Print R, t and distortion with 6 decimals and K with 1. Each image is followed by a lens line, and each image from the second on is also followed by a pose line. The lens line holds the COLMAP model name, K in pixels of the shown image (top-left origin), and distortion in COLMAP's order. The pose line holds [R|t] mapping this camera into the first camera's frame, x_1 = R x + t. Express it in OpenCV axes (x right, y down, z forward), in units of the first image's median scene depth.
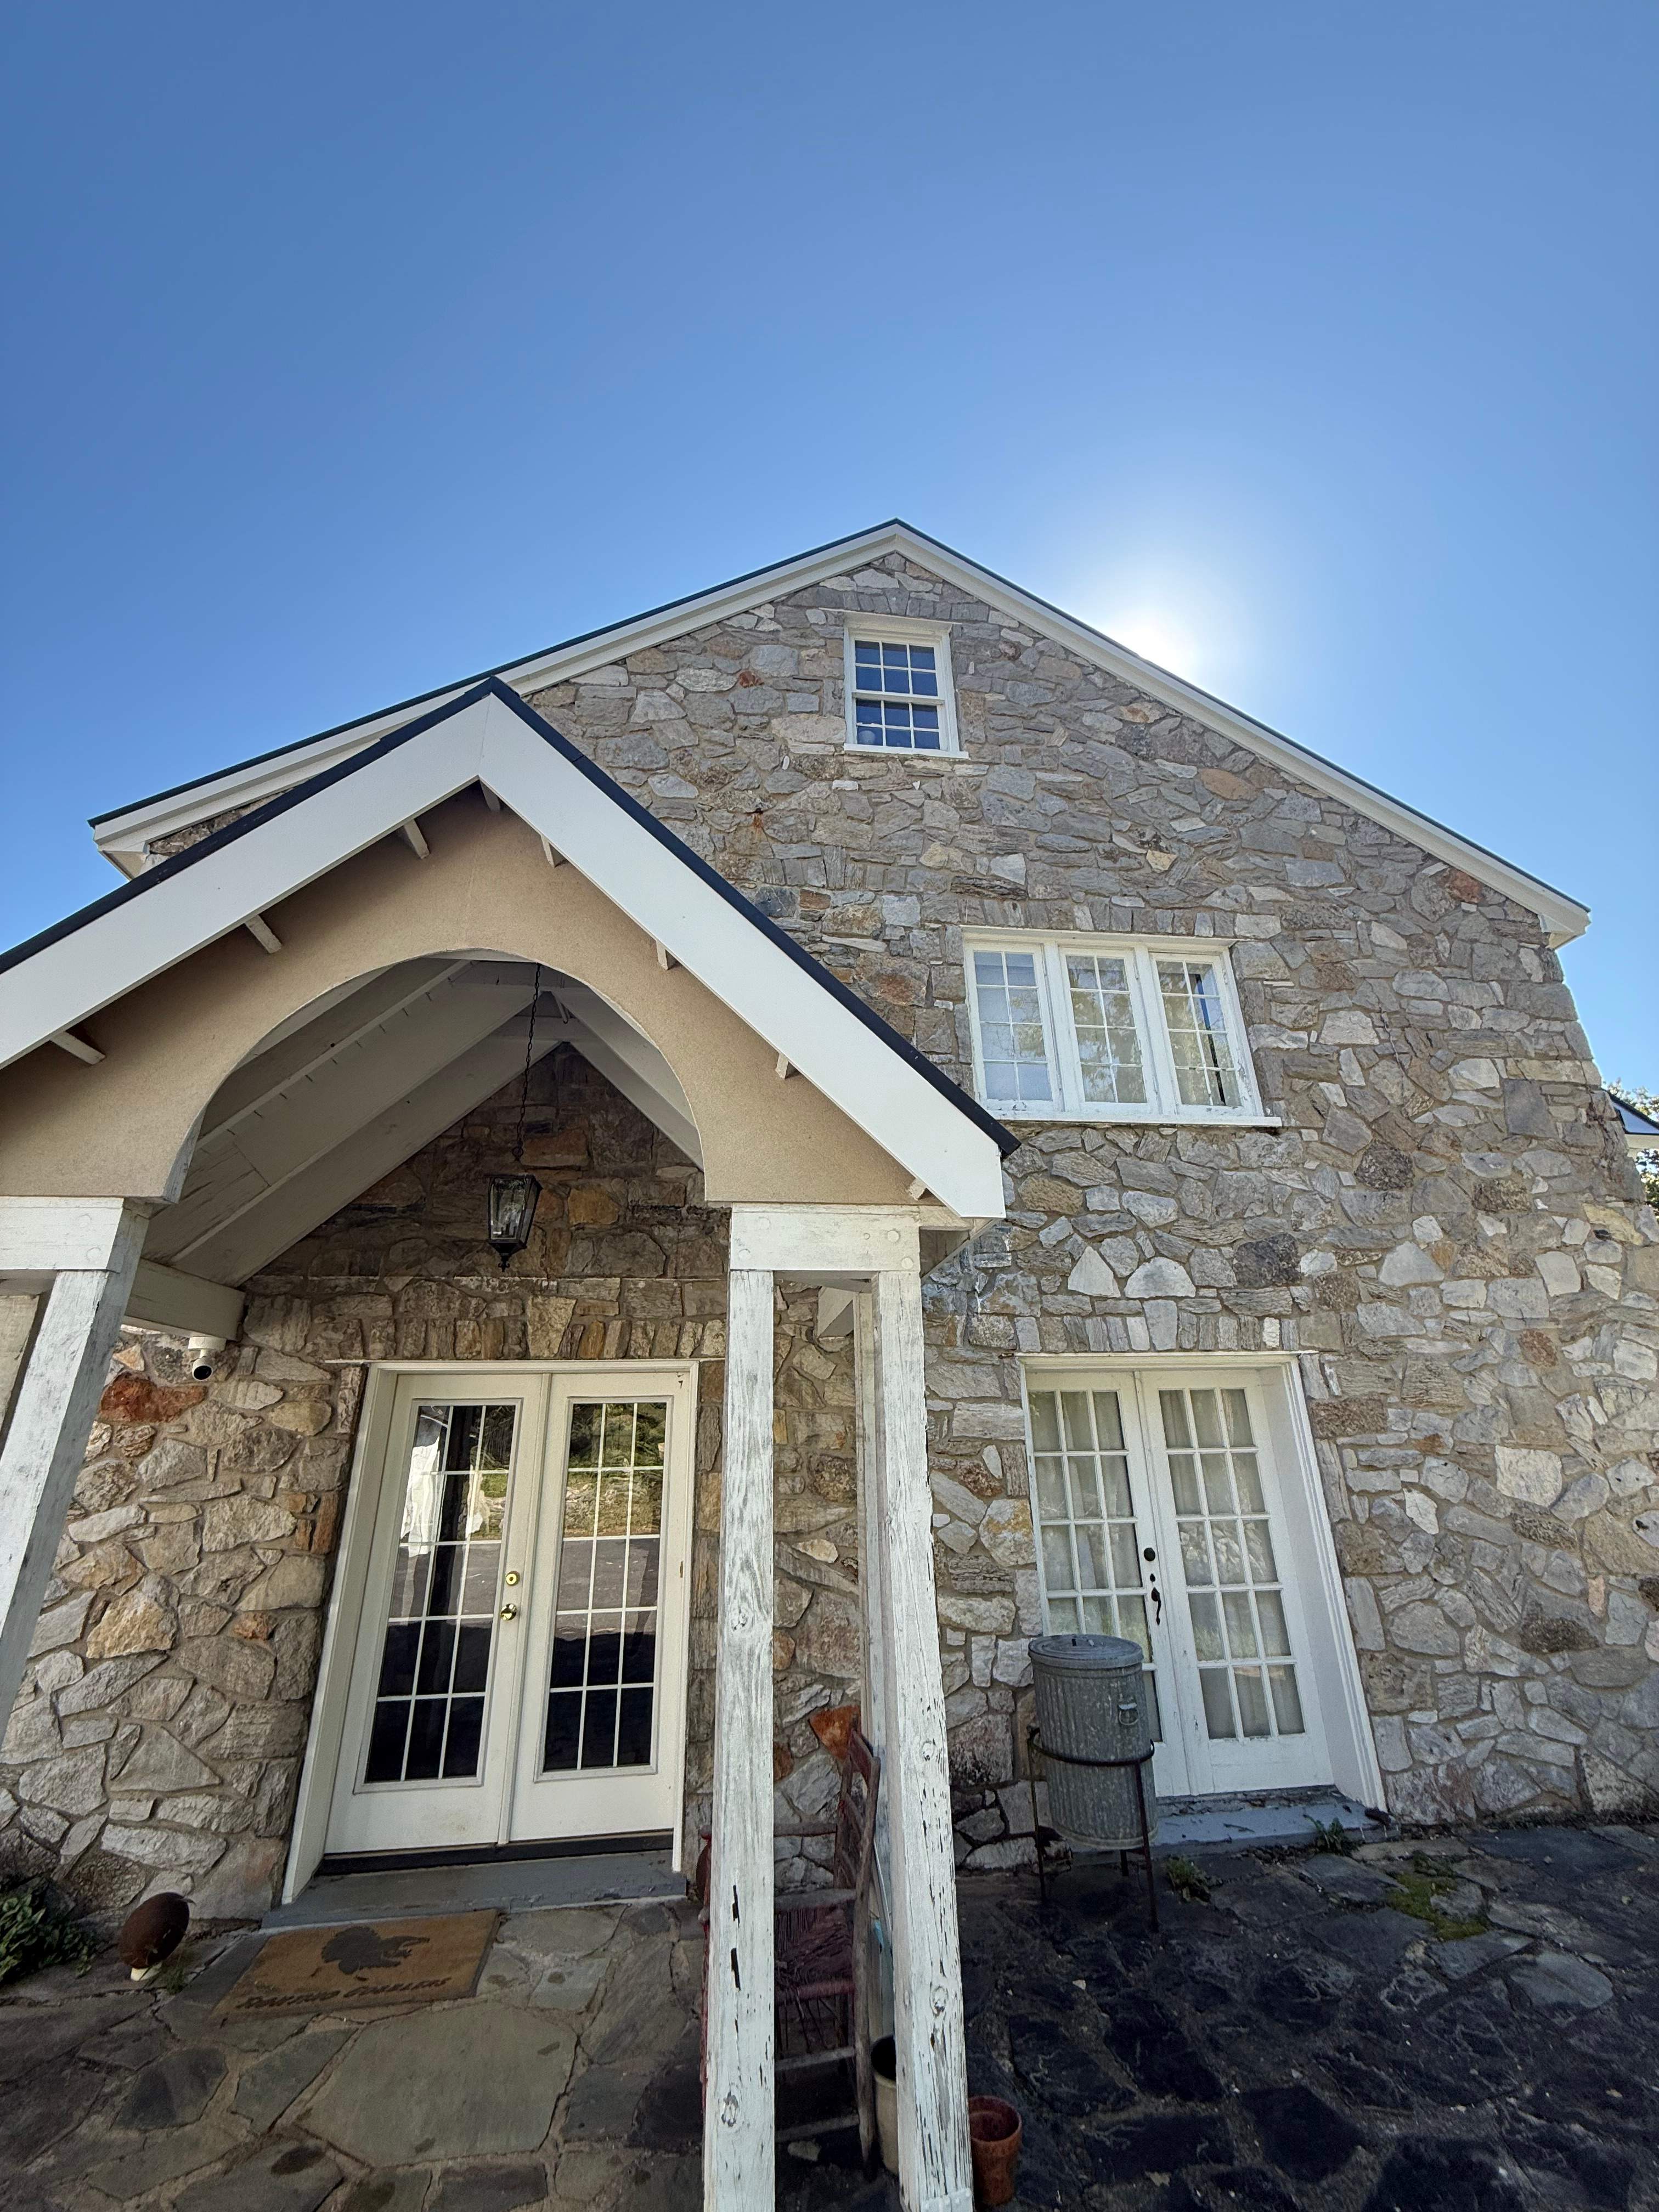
lens RADIAL K [[877.7, 0, 834.8], [0, 877.7, 1104.2], [0, 0, 1]] dist [-0.000822, -0.000074]
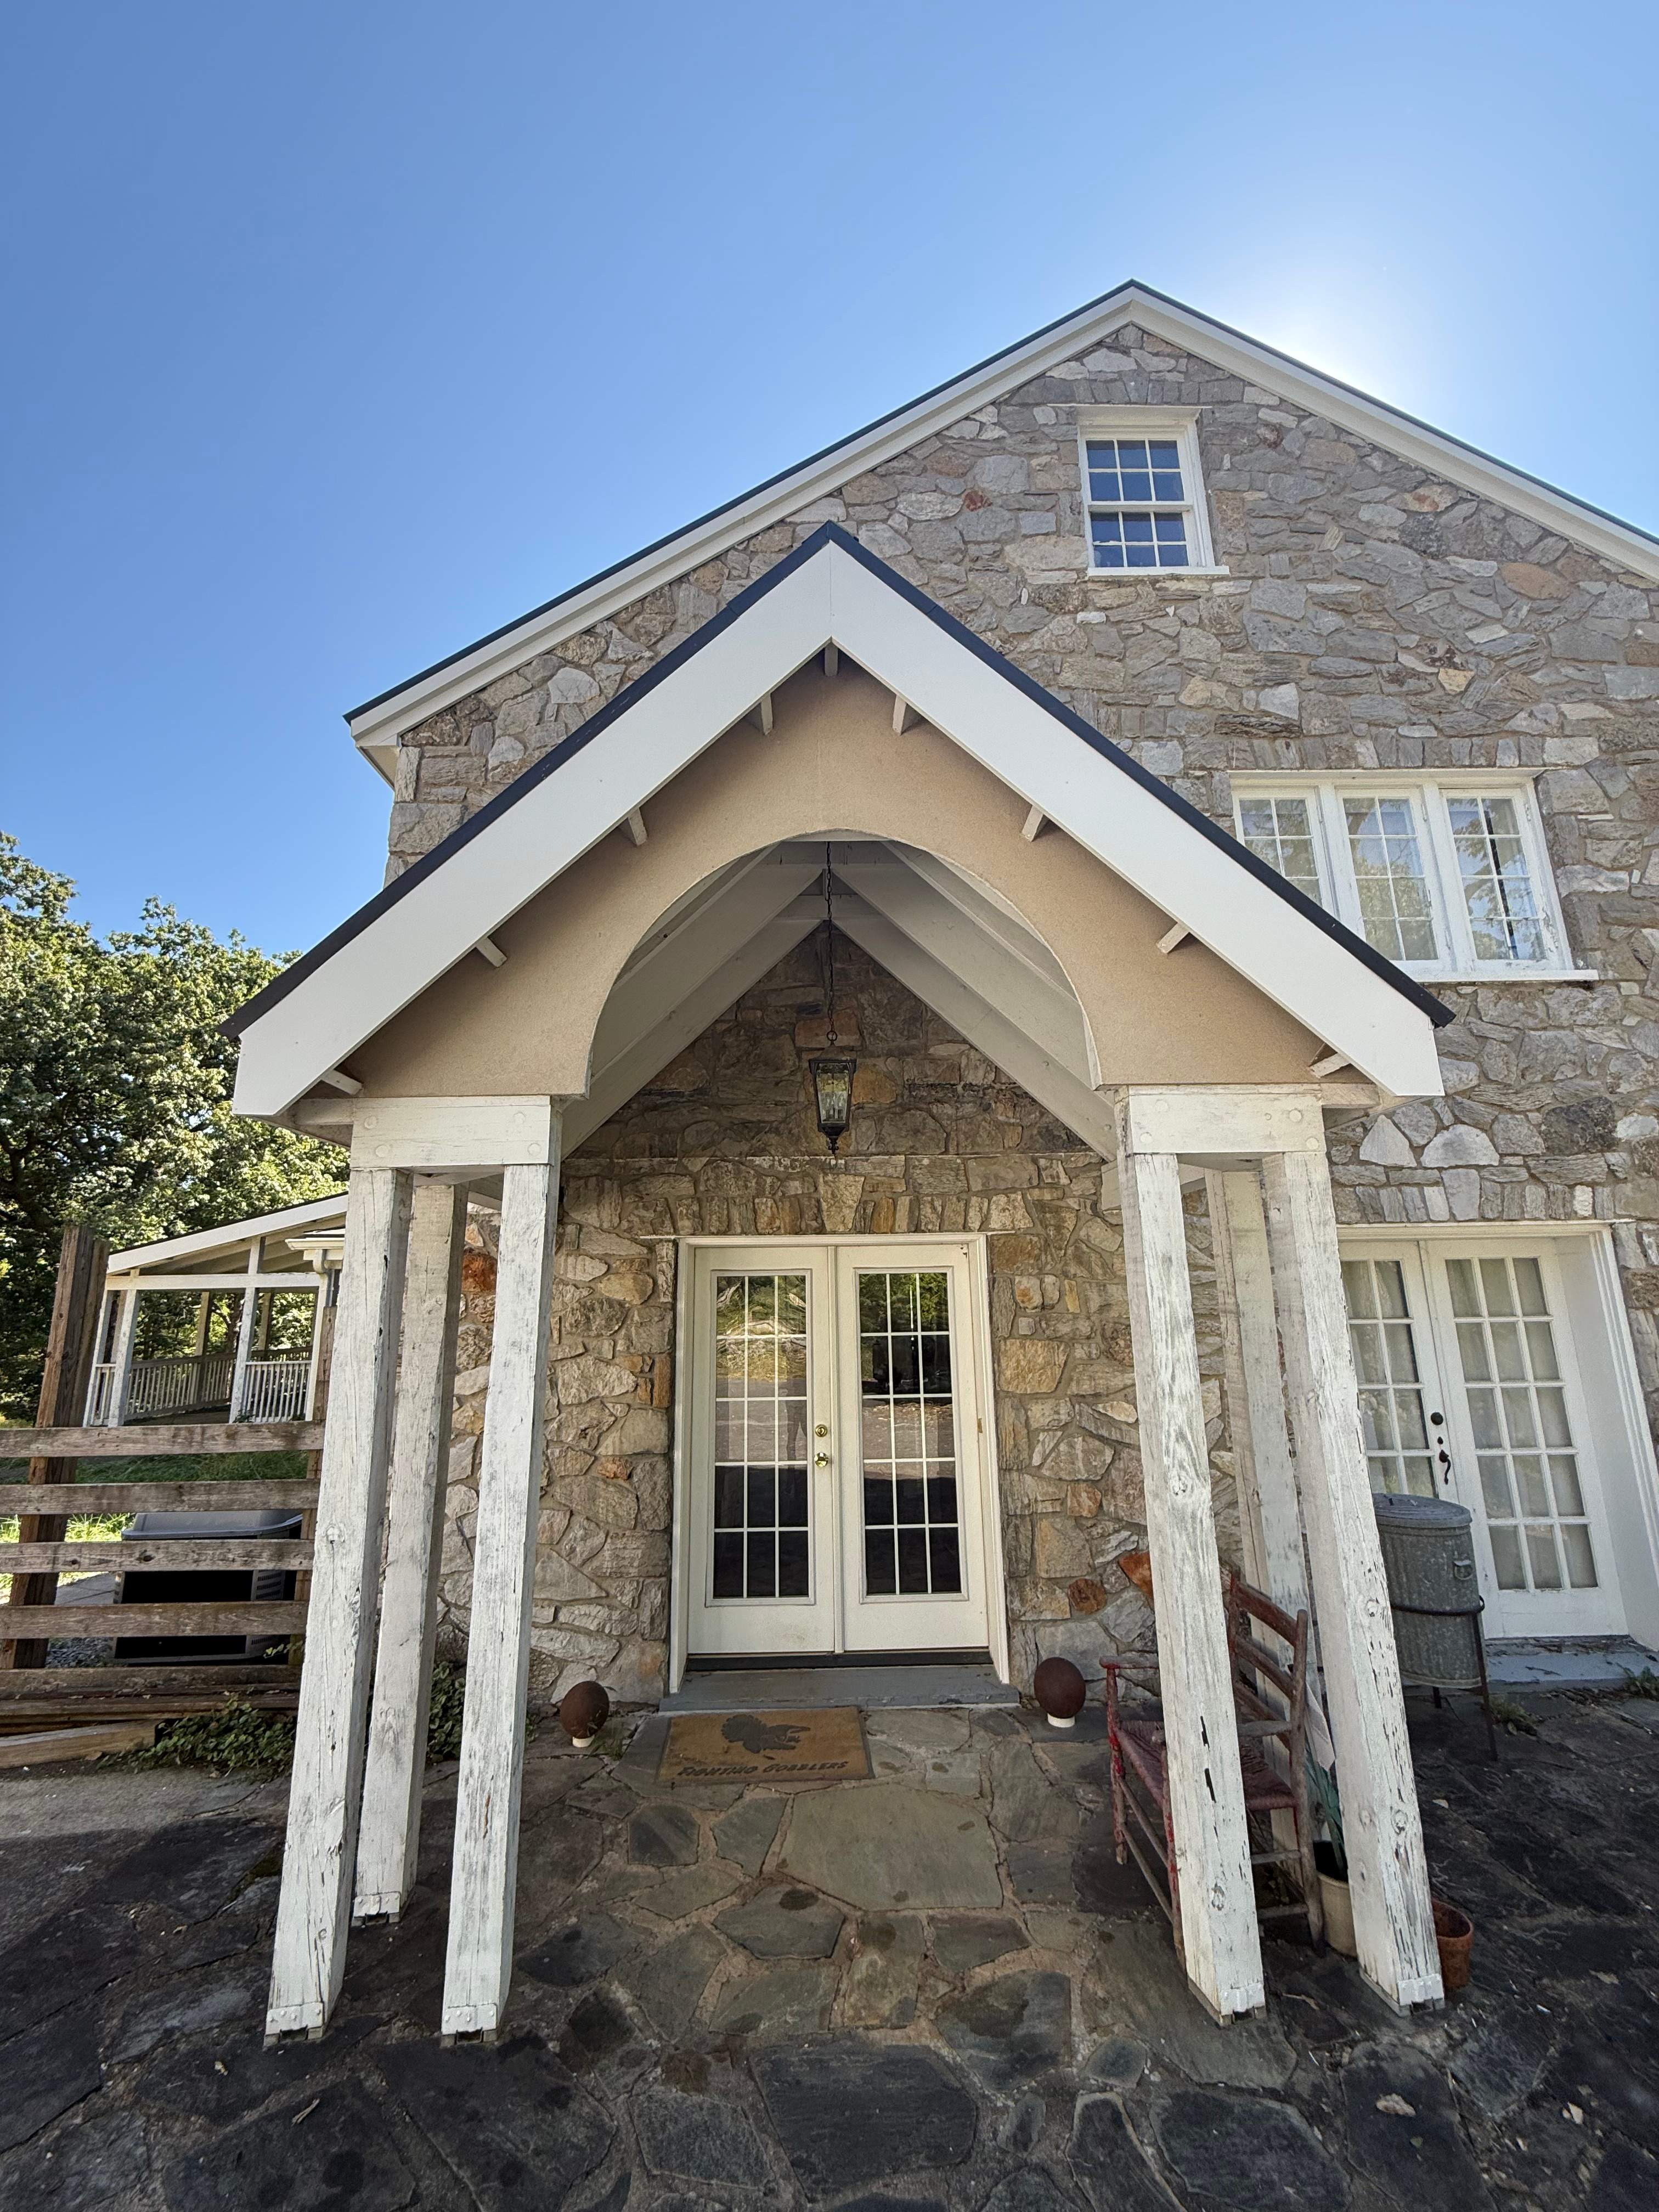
lens RADIAL K [[877.7, 0, 834.8], [0, 877.7, 1104.2], [0, 0, 1]] dist [-0.000822, -0.000074]
pose [[0.993887, -0.021015, -0.108381, -0.218815], [0.037365, 0.987809, 0.151119, -0.017342], [0.103884, -0.154245, 0.982556, 0.004019]]
